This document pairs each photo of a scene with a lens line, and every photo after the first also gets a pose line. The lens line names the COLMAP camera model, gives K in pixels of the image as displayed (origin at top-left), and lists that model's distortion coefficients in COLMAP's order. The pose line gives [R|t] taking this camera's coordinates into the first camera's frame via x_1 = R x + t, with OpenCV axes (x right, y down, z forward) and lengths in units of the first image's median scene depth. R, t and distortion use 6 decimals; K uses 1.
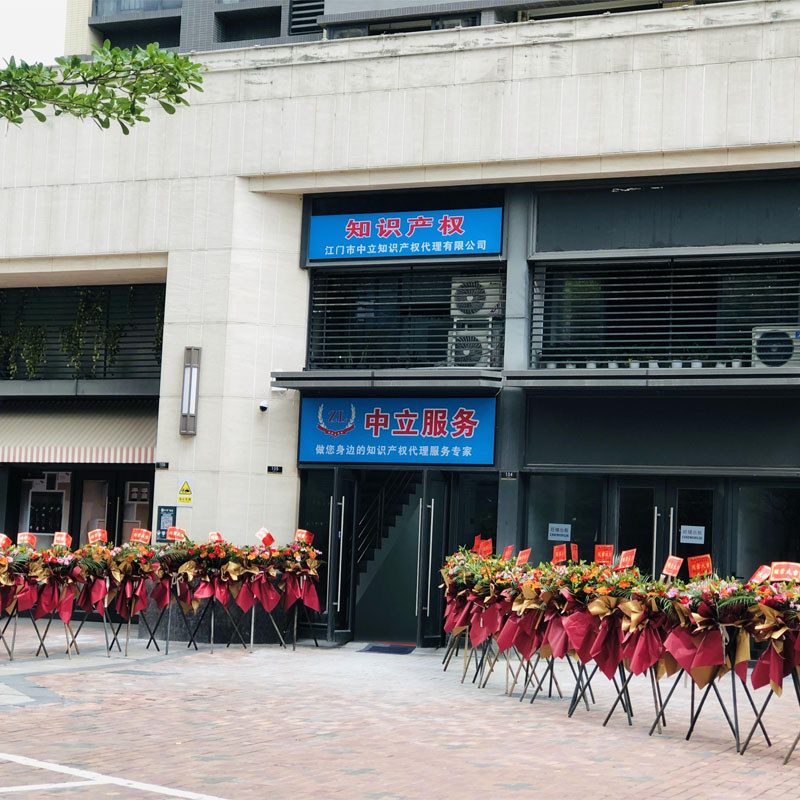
lens RADIAL K [[1740.6, 0, 410.1], [0, 1740.6, 399.0], [0, 0, 1]] dist [-0.060221, 1.086361]
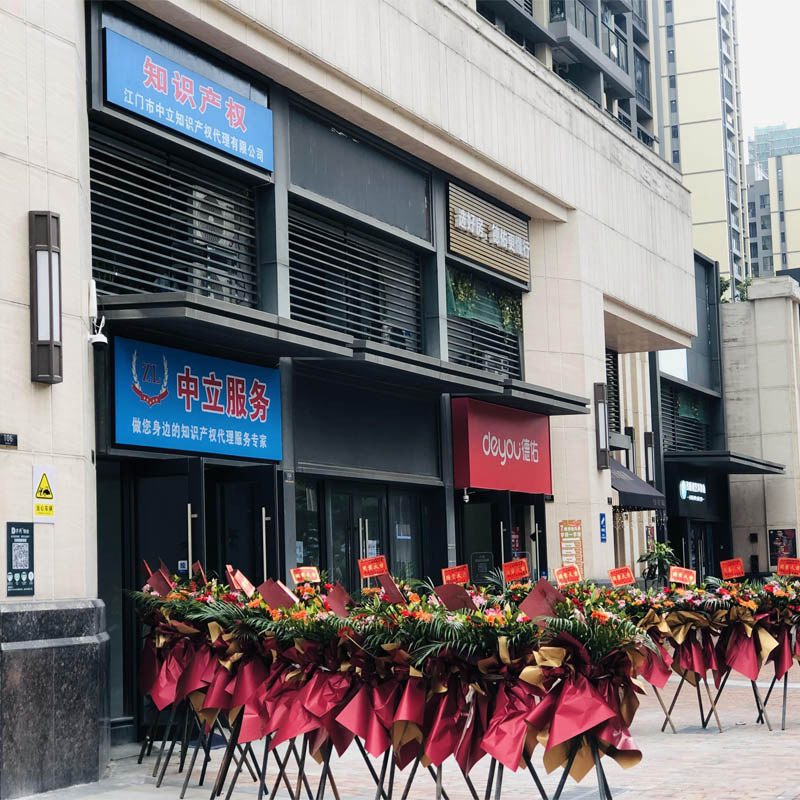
lens RADIAL K [[1738.5, 0, 450.4], [0, 1738.5, 397.0], [0, 0, 1]] dist [-0.052705, 1.211827]
pose [[-0.018517, 0.063851, 0.997788, -0.668719], [-0.062536, 0.995931, -0.064892, 0.052612], [-0.997871, -0.063599, -0.014449, 0.923963]]
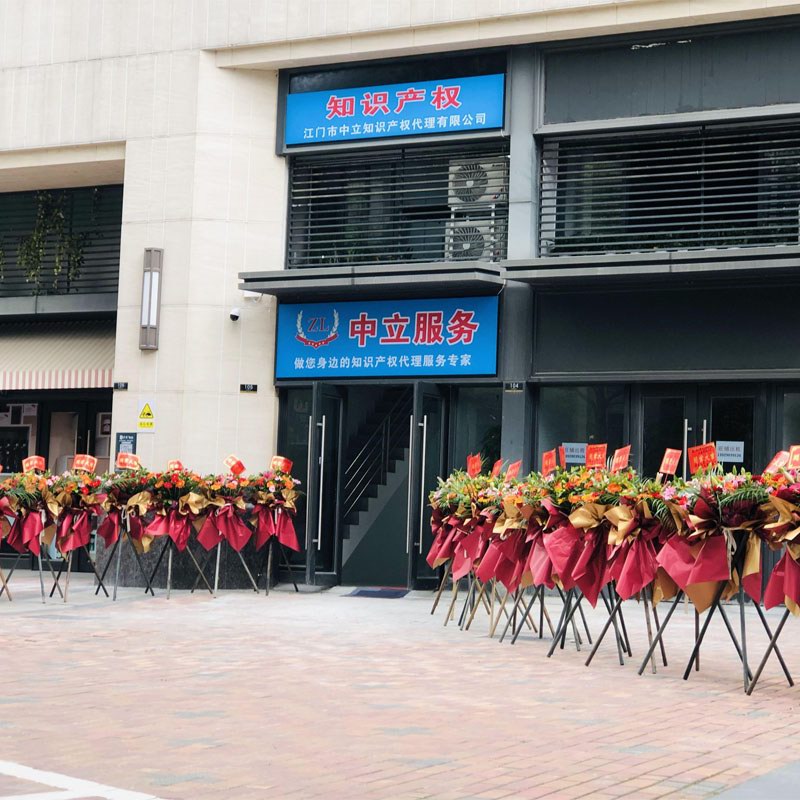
lens RADIAL K [[1738.5, 0, 450.4], [0, 1738.5, 397.0], [0, 0, 1]] dist [-0.052705, 1.211827]
pose [[0.999278, -0.012953, -0.035729, 0.054783], [0.013230, 0.999884, 0.007527, 0.041154], [0.035627, -0.007995, 0.999333, 0.147509]]
